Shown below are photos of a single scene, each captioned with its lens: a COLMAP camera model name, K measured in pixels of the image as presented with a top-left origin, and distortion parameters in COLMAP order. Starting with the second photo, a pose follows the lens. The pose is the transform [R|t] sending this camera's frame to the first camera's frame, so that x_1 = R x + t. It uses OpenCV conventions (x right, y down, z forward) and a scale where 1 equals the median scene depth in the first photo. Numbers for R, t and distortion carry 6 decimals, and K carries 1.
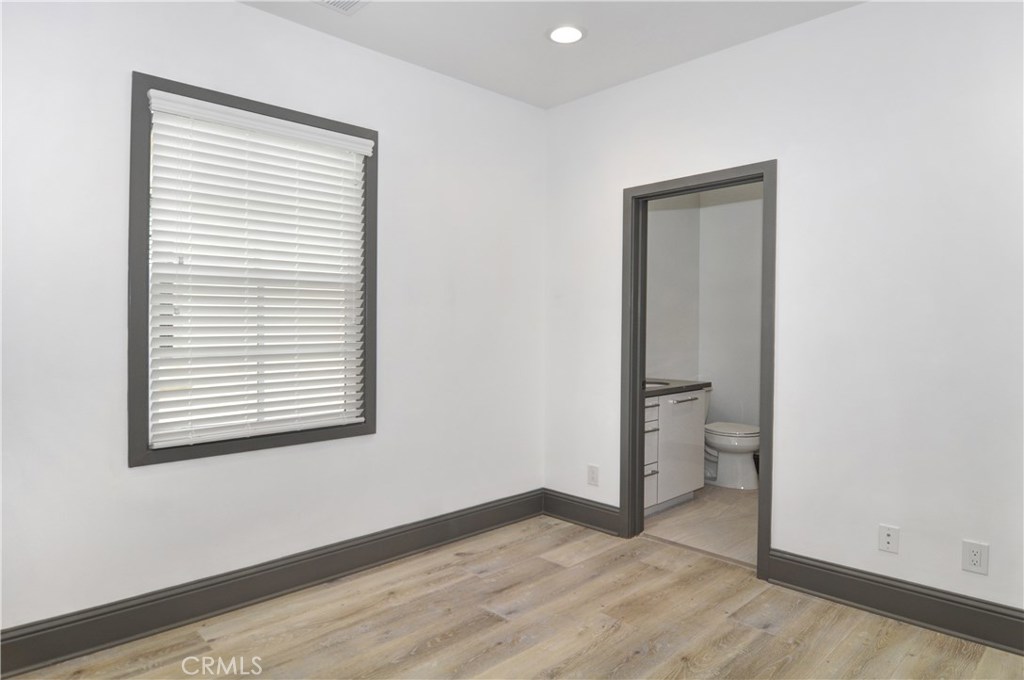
lens RADIAL K [[547.9, 0, 508.1], [0, 547.9, 341.7], [0, 0, 1]] dist [-0.010833, -0.005071]
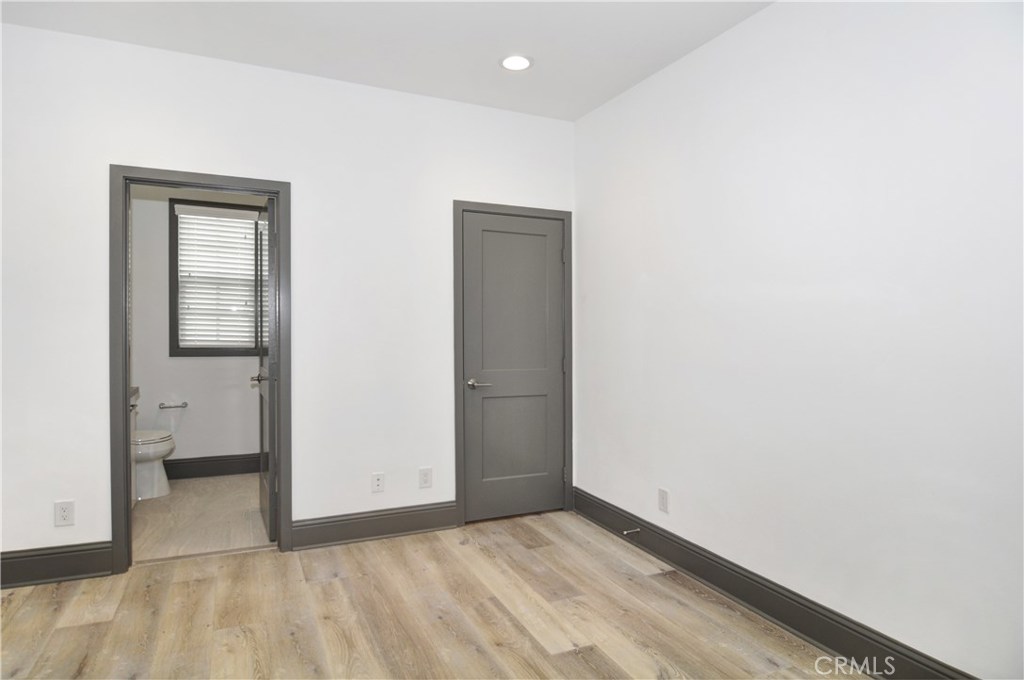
lens RADIAL K [[547.9, 0, 504.4], [0, 547.9, 337.5], [0, 0, 1]] dist [-0.010833, -0.005071]
pose [[0.394236, -0.005376, 0.918994, -0.404234], [0.013021, 0.999915, 0.000264, -0.002391], [-0.918917, 0.011863, 0.394272, 0.136446]]
